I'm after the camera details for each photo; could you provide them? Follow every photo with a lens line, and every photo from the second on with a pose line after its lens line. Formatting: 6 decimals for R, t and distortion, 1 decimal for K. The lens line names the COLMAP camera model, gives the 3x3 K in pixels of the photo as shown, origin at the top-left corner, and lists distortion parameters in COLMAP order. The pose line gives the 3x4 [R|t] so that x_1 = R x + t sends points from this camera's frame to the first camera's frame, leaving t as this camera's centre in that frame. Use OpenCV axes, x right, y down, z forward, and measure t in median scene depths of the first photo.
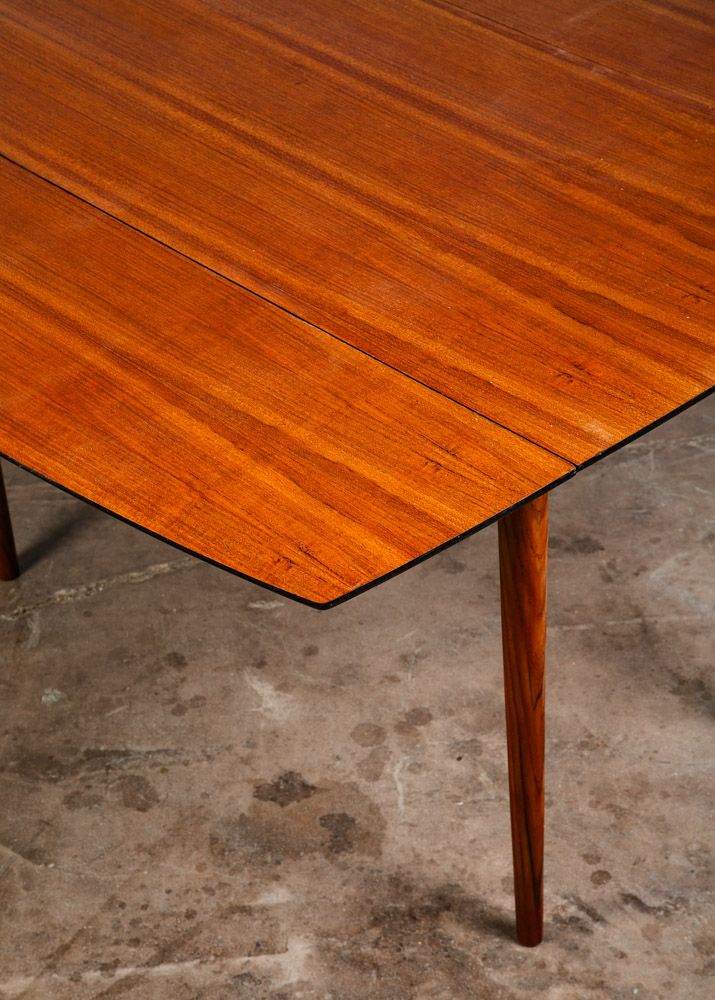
lens RADIAL K [[2577.1, 0, 355.7], [0, 2577.1, 545.9], [0, 0, 1]] dist [0.481351, 0.000000]
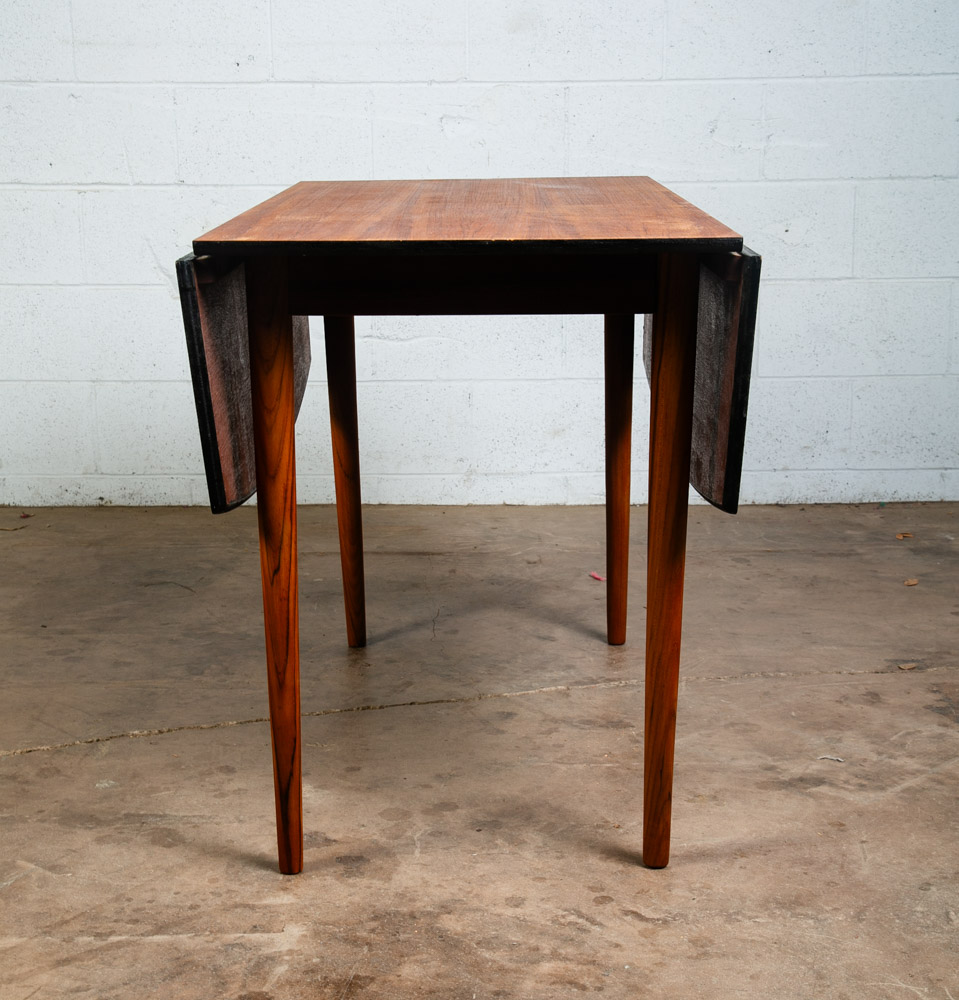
lens RADIAL K [[1948.8, 0, 470.5], [0, 1948.8, 553.1], [0, 0, 1]] dist [0.130745, 0.000000]
pose [[0.997623, 0.052068, -0.045138, 0.070282], [-0.065859, 0.913157, -0.402252, 0.314210], [0.020274, 0.404269, 0.914416, 0.253442]]
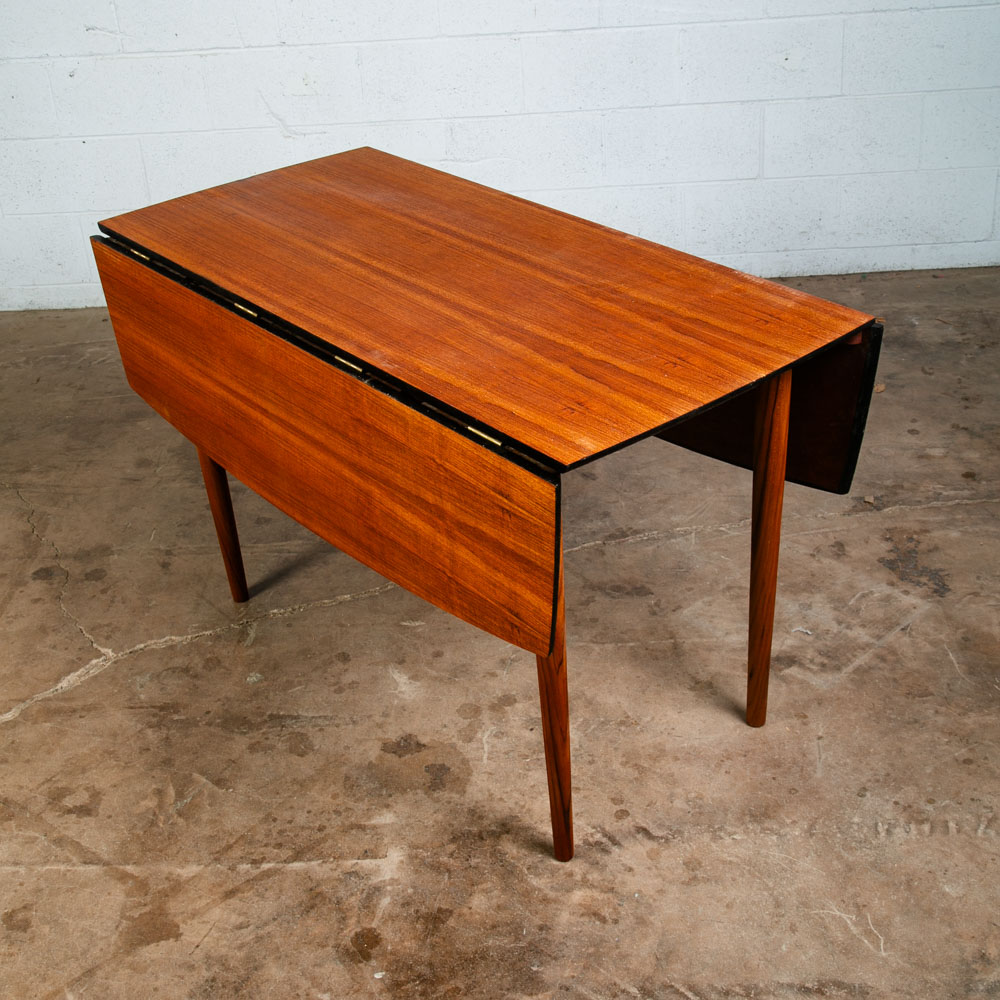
lens RADIAL K [[1520.4, 0, 500.8], [0, 1520.4, 478.2], [0, 0, 1]] dist [0.025066, 0.000000]
pose [[0.996495, 0.026036, -0.079492, 0.089999], [-0.036708, 0.990044, -0.135889, 0.063988], [0.075163, 0.138331, 0.987530, 0.187261]]
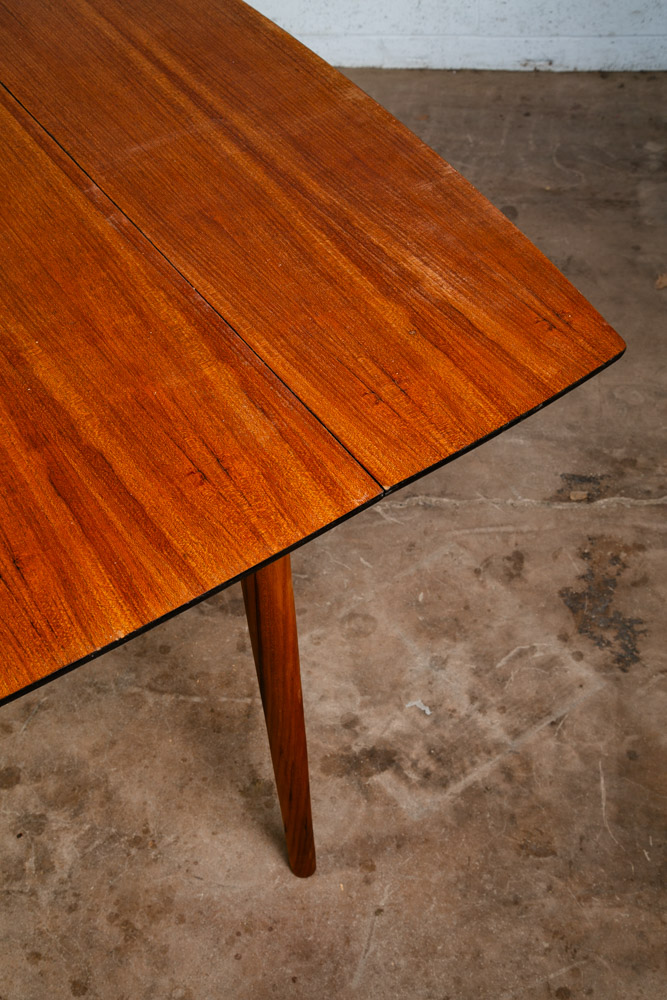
lens RADIAL K [[1373.5, 0, 329.4], [0, 1373.5, 510.6], [0, 0, 1]] dist [0.141219, 0.000000]
pose [[0.975764, 0.142006, -0.166491, 0.253712], [-0.111910, 0.977648, 0.177989, -0.172559], [0.188045, -0.155044, 0.969846, 0.523426]]
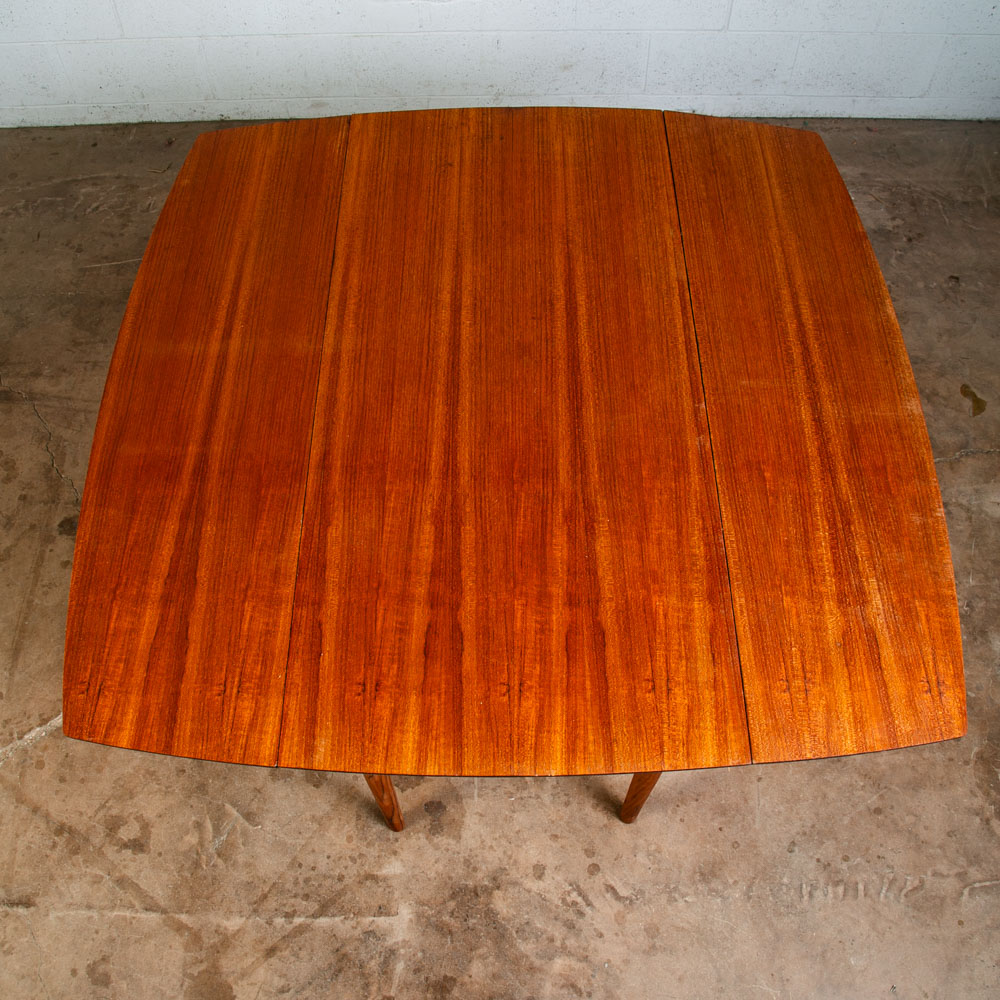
lens RADIAL K [[1045.4, 0, 497.4], [0, 1045.4, 522.9], [0, 0, 1]] dist [-0.093333, 0.000000]
pose [[0.998268, 0.058377, 0.007270, 0.016881], [-0.057026, 0.929924, 0.363302, -0.305704], [0.014448, -0.363088, 0.931643, 0.479937]]
